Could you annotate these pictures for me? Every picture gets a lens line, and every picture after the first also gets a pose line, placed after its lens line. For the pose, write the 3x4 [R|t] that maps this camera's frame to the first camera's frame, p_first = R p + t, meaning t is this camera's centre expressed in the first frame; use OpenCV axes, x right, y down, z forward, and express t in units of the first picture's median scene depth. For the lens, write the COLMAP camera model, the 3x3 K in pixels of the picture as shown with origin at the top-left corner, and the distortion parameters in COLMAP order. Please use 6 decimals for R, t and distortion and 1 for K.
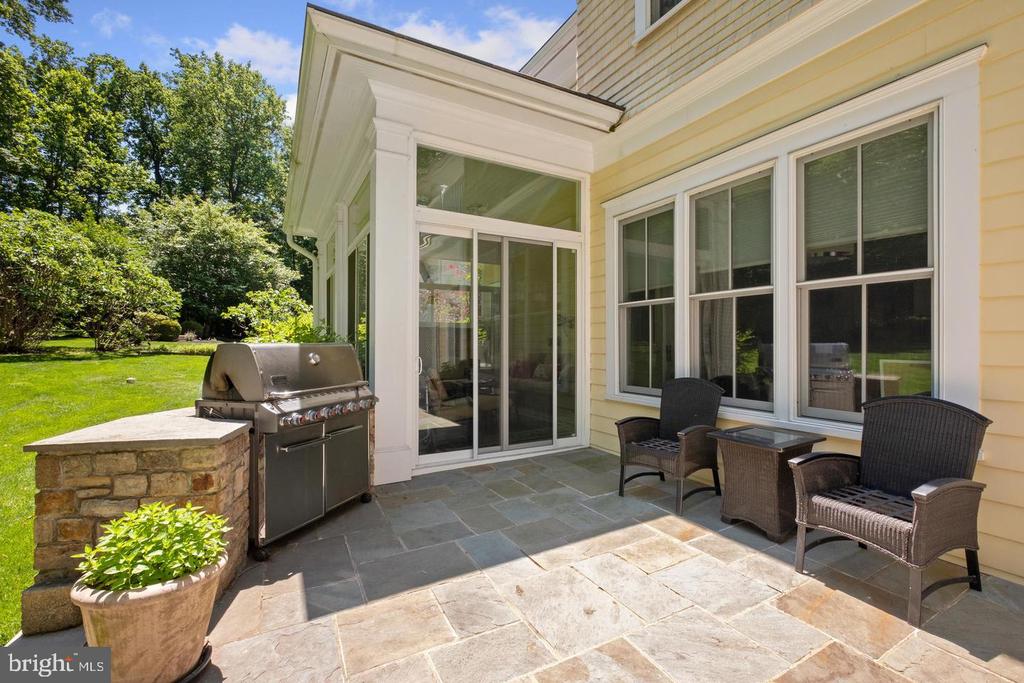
lens RADIAL K [[443.8, 0, 513.2], [0, 443.8, 338.9], [0, 0, 1]] dist [0.007037, -0.001522]
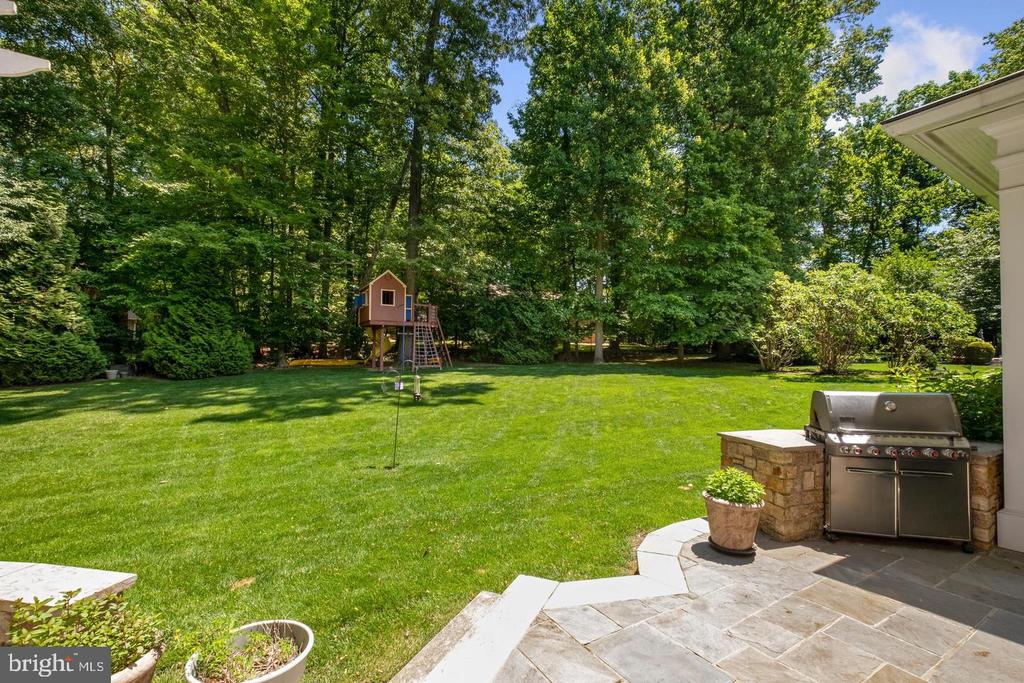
lens RADIAL K [[443.8, 0, 506.6], [0, 443.8, 339.9], [0, 0, 1]] dist [0.007037, -0.001522]
pose [[0.047774, -0.044614, -0.997861, 0.660065], [0.007335, 0.998991, -0.044313, -0.081339], [0.998831, -0.005203, 0.048053, -0.099862]]
